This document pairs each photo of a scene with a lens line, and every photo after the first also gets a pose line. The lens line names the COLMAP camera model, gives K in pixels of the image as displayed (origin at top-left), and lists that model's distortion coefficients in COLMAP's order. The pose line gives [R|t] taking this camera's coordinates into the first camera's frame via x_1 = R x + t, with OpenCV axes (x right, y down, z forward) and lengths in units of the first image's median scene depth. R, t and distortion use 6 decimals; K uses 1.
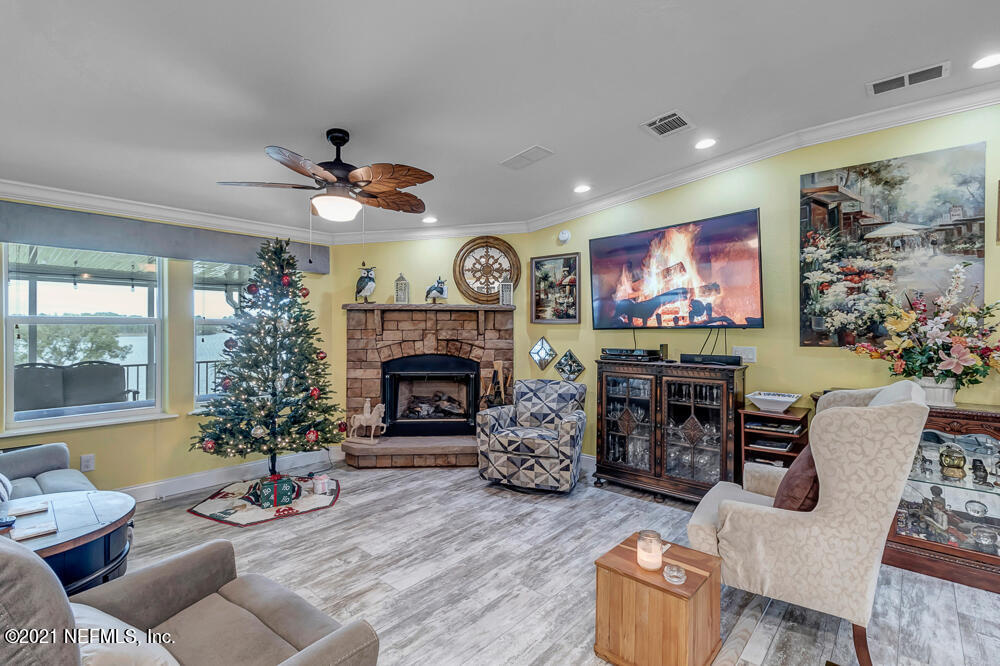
lens RADIAL K [[447.8, 0, 496.7], [0, 447.8, 333.4], [0, 0, 1]] dist [0.001224, 0.000220]
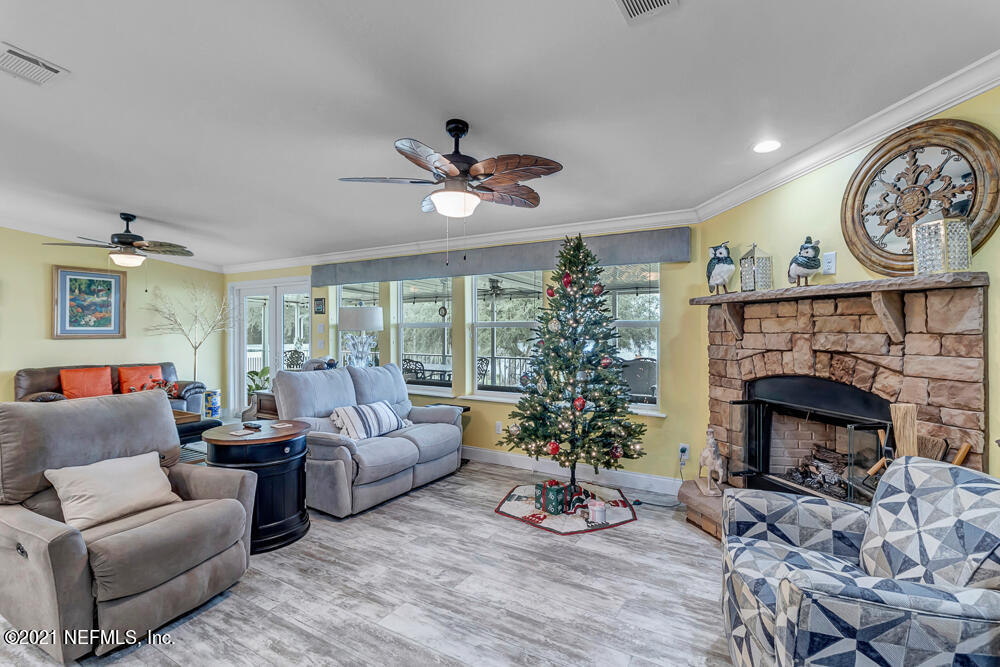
lens RADIAL K [[468.4, 0, 496.3], [0, 468.4, 331.8], [0, 0, 1]] dist [0.001327, 0.000944]
pose [[0.203401, 0.001264, -0.979095, 0.359359], [-0.010663, 0.999943, -0.000924, -0.004668], [0.979037, 0.010629, 0.203403, 0.496056]]
